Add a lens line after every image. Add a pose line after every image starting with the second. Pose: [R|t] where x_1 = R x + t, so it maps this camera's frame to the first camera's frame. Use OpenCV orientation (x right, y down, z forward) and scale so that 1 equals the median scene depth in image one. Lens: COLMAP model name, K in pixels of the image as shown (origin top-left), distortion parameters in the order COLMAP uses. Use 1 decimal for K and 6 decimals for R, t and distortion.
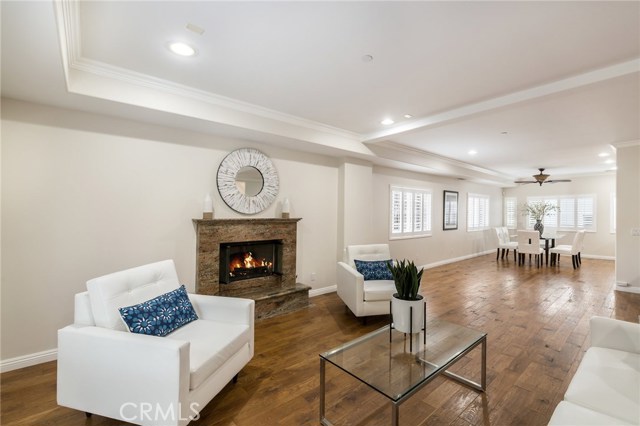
lens RADIAL K [[277.3, 0, 330.6], [0, 277.3, 213.6], [0, 0, 1]] dist [0.000825, 0.000143]
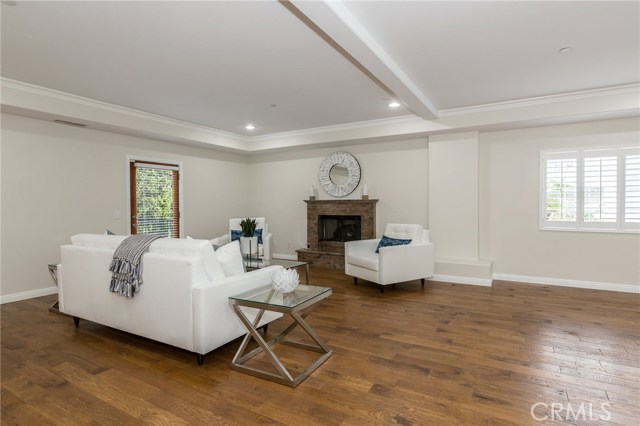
lens RADIAL K [[306.5, 0, 321.6], [0, 306.5, 200.9], [0, 0, 1]] dist [-0.001062, -0.000165]
pose [[0.375841, -0.003766, -0.926676, 1.081440], [0.012368, 0.999923, 0.000952, 0.019103], [0.926602, -0.011819, 0.375859, 0.290273]]
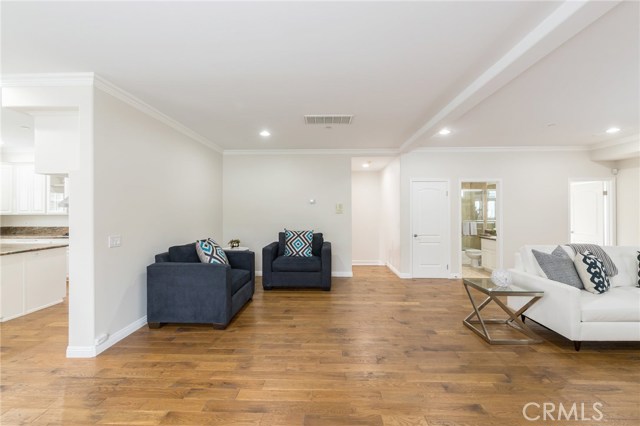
lens RADIAL K [[276.2, 0, 320.0], [0, 276.2, 213.0], [0, 0, 1]] dist [-0.000587, -0.000078]
pose [[-0.735292, -0.008221, 0.677701, 0.414667], [-0.003716, 0.999960, 0.008098, -0.004138], [-0.677740, 0.003436, -0.735293, 1.292064]]
